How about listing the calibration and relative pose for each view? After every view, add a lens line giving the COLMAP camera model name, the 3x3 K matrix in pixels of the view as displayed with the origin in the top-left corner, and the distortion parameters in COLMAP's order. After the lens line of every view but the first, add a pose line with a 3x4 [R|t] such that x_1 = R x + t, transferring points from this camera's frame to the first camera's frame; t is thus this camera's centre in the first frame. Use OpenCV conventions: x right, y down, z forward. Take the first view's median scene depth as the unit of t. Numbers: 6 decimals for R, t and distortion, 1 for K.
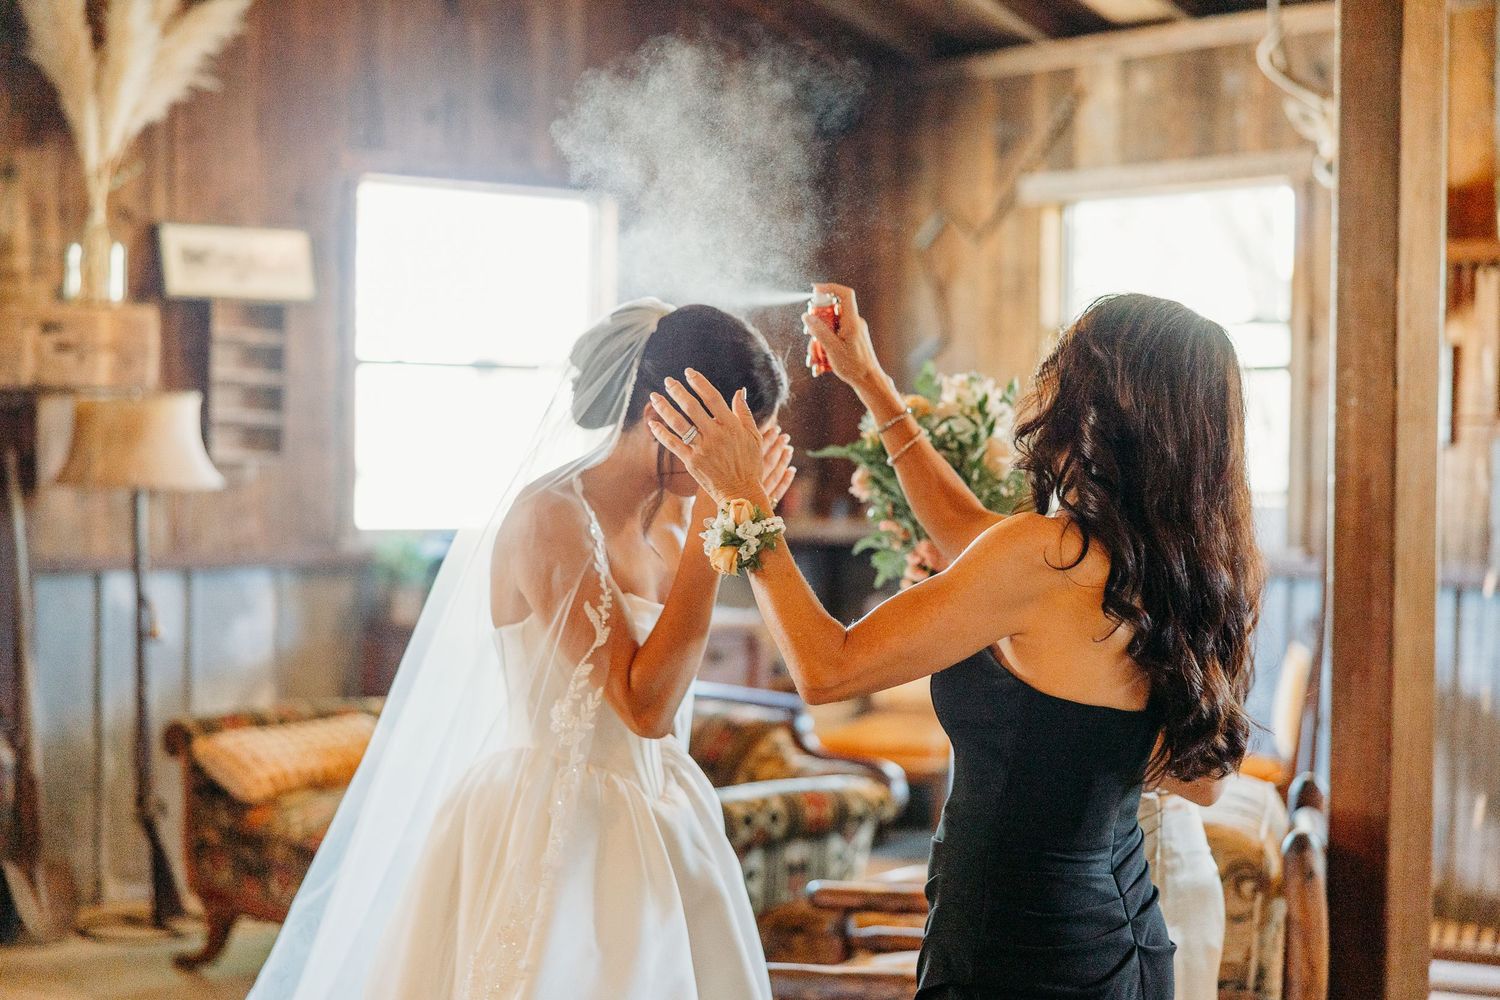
lens RADIAL K [[2516.8, 0, 750.0], [0, 2516.8, 500.0], [0, 0, 1]] dist [0.006452, 0.007645]
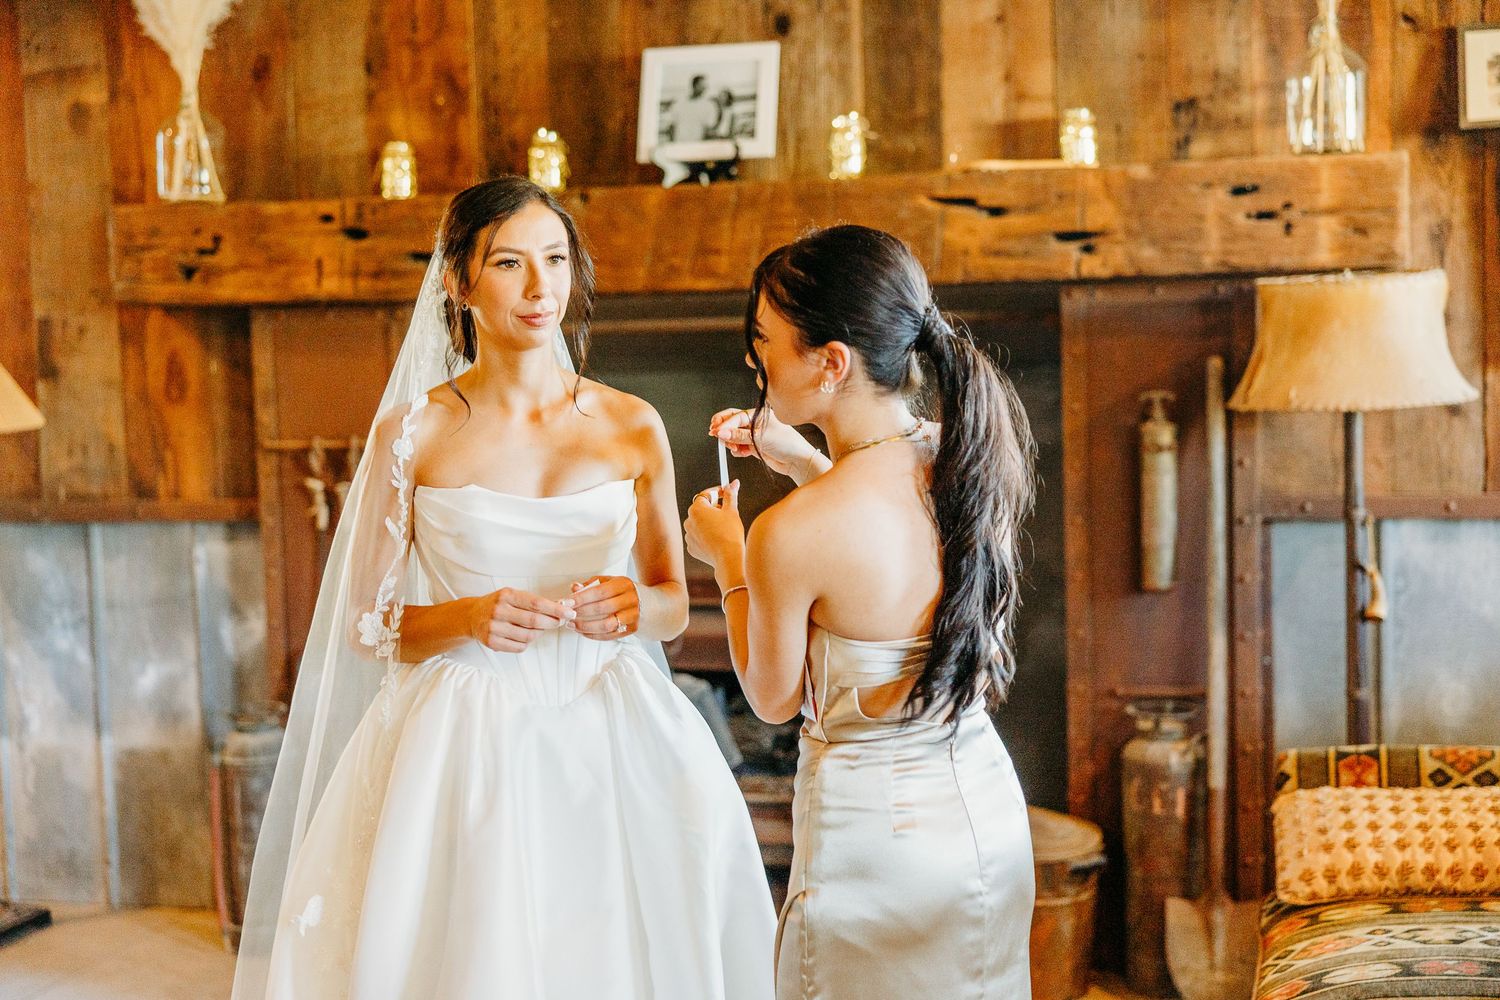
lens RADIAL K [[2127.1, 0, 749.6], [0, 2127.1, 469.6], [0, 0, 1]] dist [0.003131, 0.020841]
pose [[0.567993, 0.031803, -0.822419, 0.149702], [0.011738, 0.998838, 0.046732, -0.016912], [0.822950, -0.036197, 0.566960, 0.508121]]
